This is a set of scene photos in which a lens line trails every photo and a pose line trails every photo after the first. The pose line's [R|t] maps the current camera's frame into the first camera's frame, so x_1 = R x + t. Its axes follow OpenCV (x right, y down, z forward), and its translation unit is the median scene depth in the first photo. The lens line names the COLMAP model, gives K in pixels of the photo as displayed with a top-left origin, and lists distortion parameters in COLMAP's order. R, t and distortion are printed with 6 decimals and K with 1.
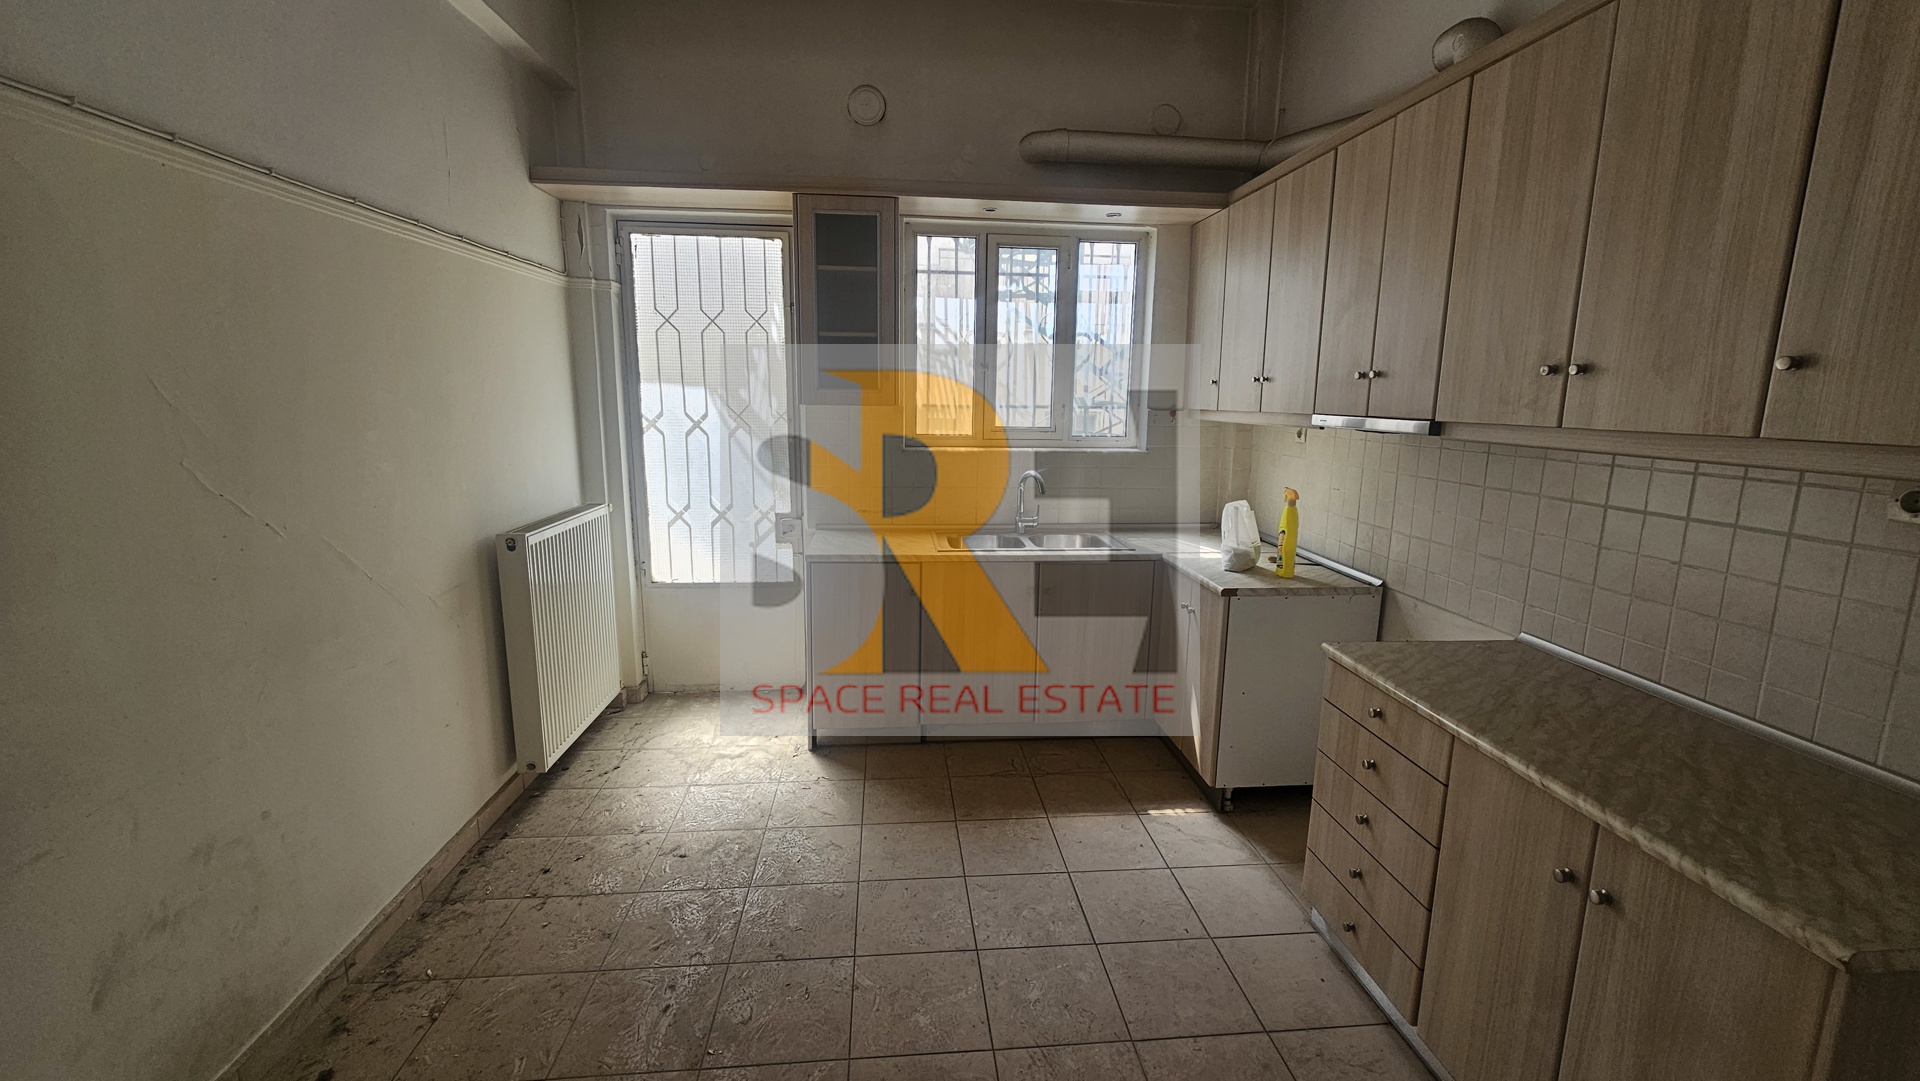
lens RADIAL K [[781.9, 0, 963.5], [0, 781.9, 534.8], [0, 0, 1]] dist [-0.001803, -0.000077]
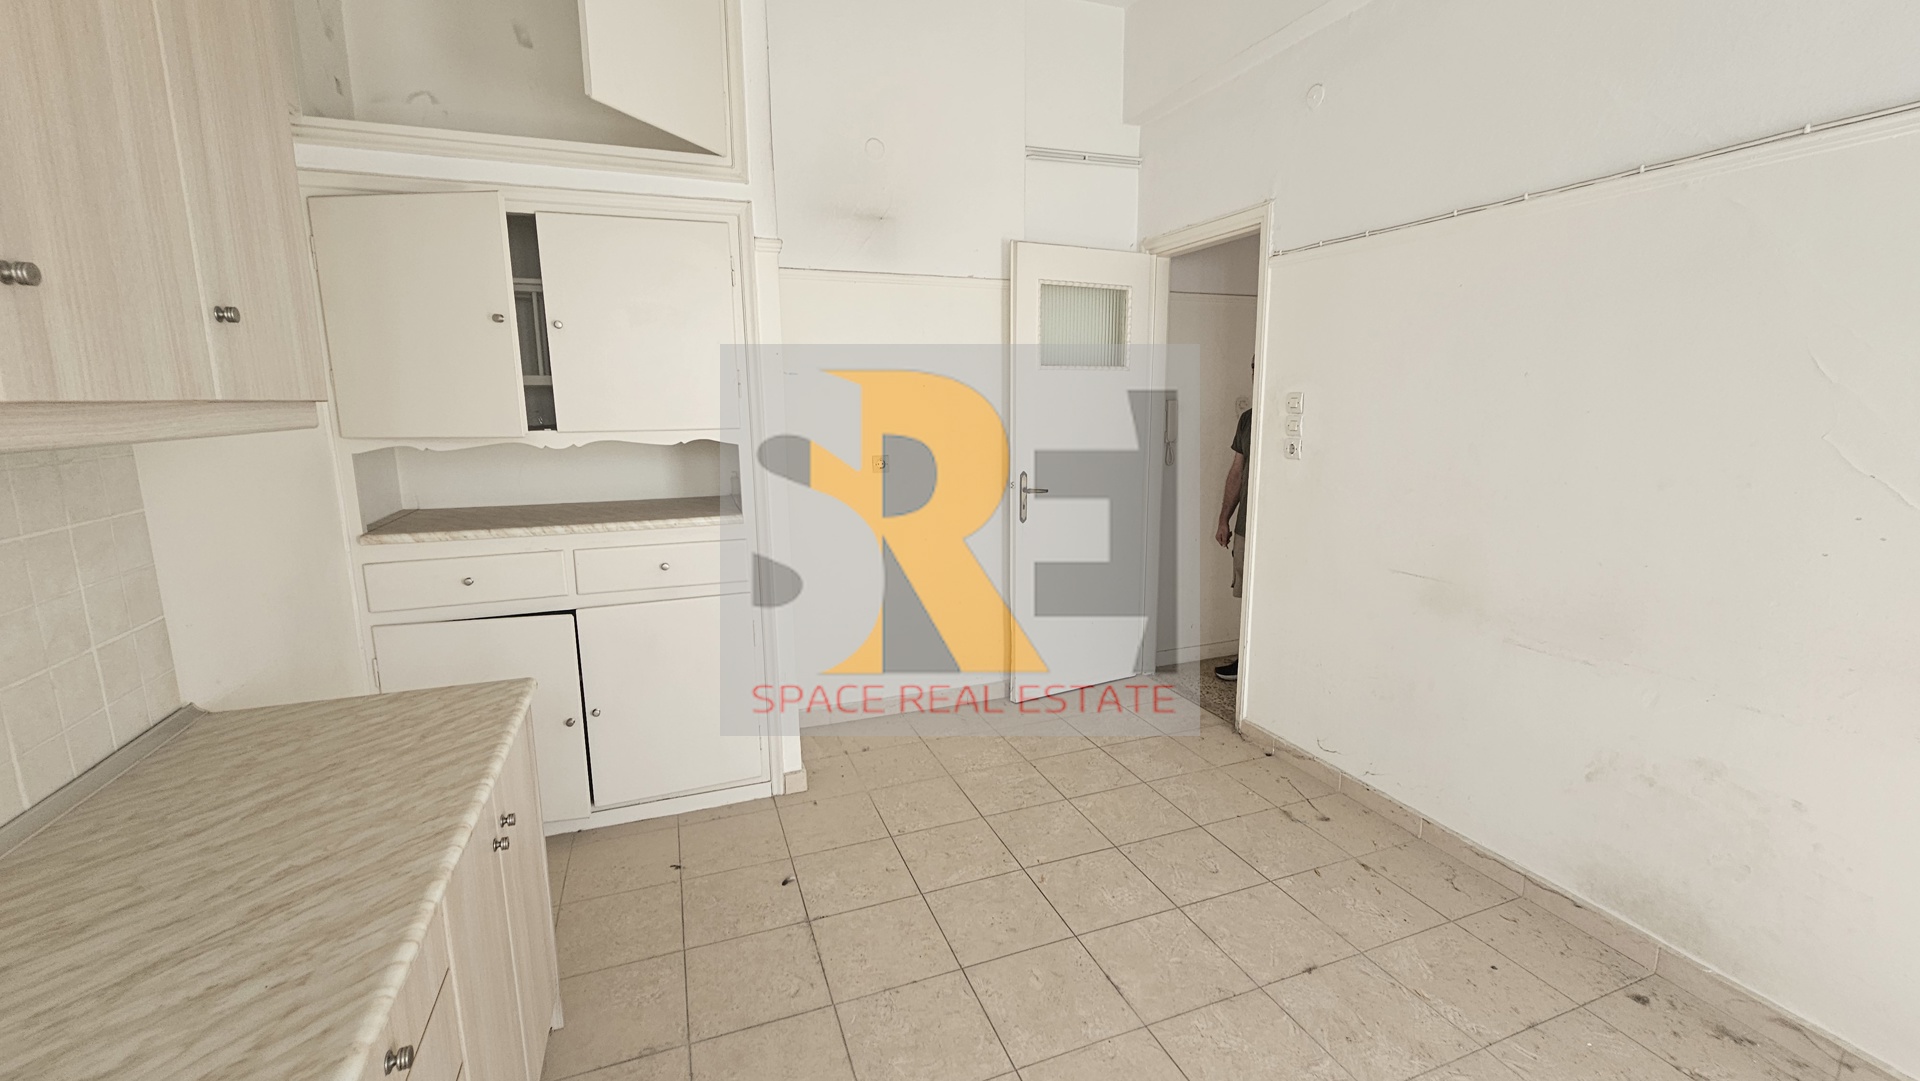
lens RADIAL K [[781.9, 0, 963.5], [0, 781.9, 534.8], [0, 0, 1]] dist [-0.001803, -0.000077]
pose [[-0.962429, 0.043609, -0.268007, 0.381913], [-0.050882, 0.940569, 0.335768, -0.251681], [0.266722, 0.336790, -0.903013, 1.627184]]
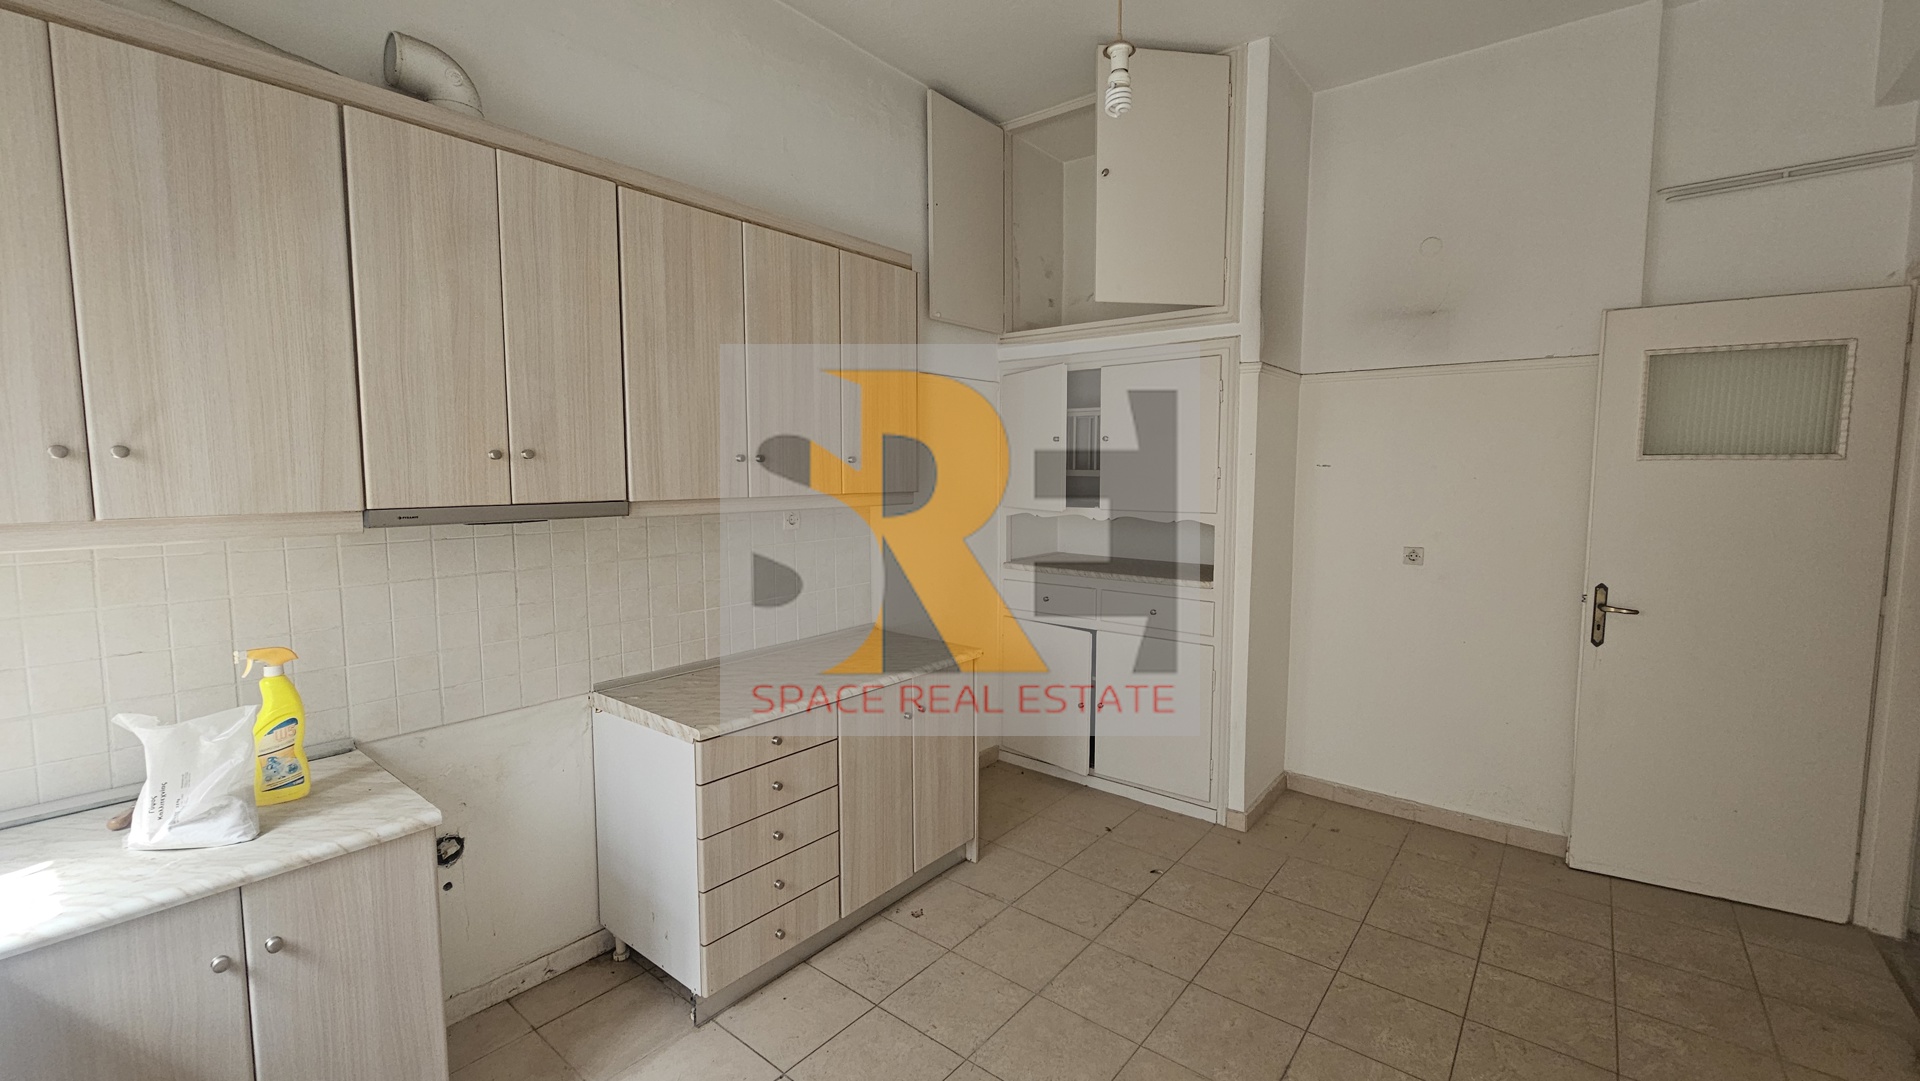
lens RADIAL K [[781.9, 0, 963.5], [0, 781.9, 534.8], [0, 0, 1]] dist [-0.001803, -0.000077]
pose [[-0.723554, -0.068852, 0.686825, -0.553895], [0.114323, 0.969318, 0.217607, -0.354678], [-0.680735, 0.235970, -0.693483, 1.833094]]
